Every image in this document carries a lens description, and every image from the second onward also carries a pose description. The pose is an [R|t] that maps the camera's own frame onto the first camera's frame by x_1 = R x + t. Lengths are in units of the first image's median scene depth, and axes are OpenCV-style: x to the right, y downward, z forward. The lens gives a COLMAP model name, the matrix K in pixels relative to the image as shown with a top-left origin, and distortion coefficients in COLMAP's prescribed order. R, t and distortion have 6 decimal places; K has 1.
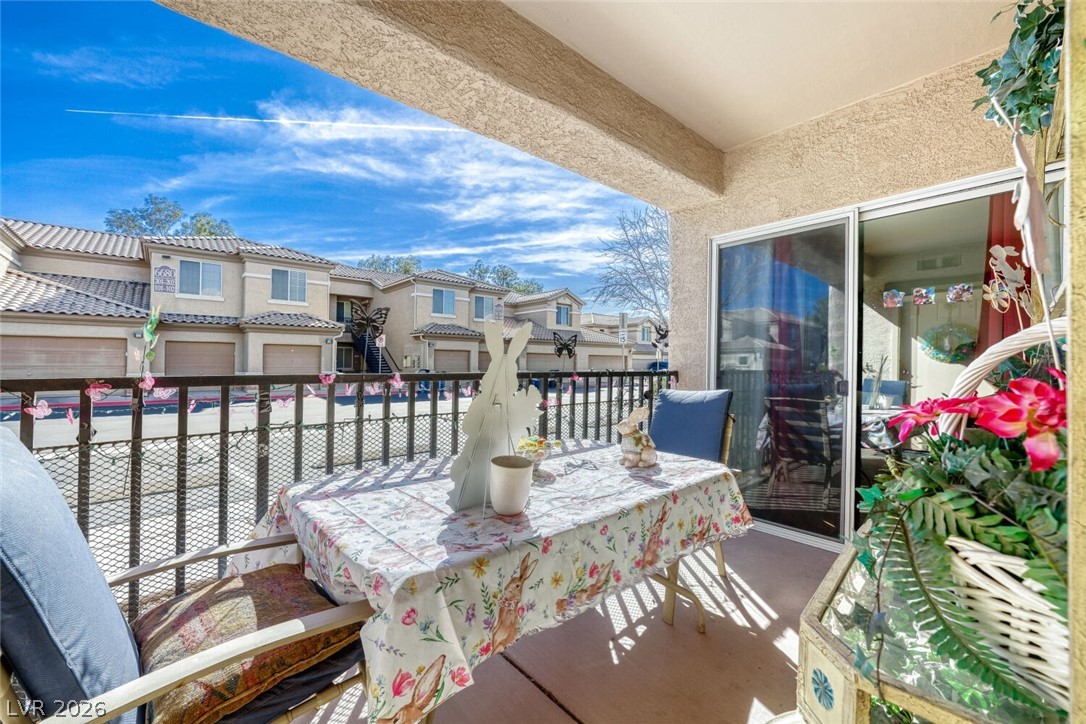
lens RADIAL K [[437.6, 0, 543.4], [0, 437.6, 367.7], [0, 0, 1]] dist [-0.031713, 0.000095]
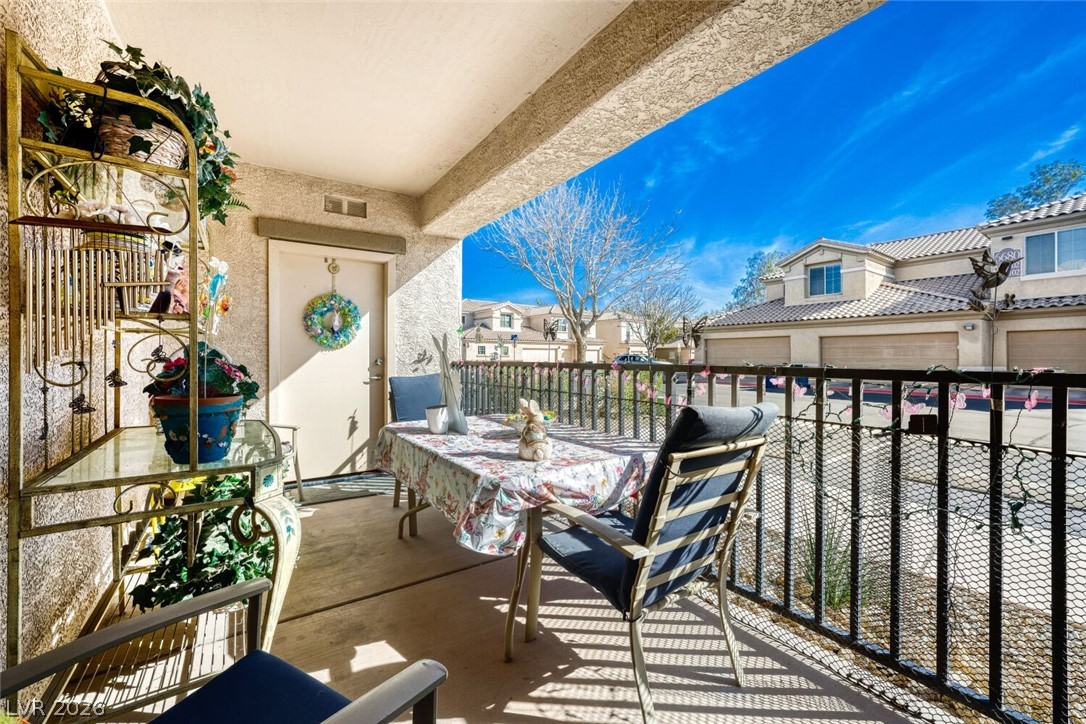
lens RADIAL K [[431.0, 0, 543.0], [0, 431.0, 362.0], [0, 0, 1]] dist [0.001096, 0.000137]
pose [[-0.117550, 0.004039, -0.993059, 0.148865], [-0.001362, 0.999990, 0.004228, -0.000479], [0.993066, 0.001849, -0.117543, 0.142279]]
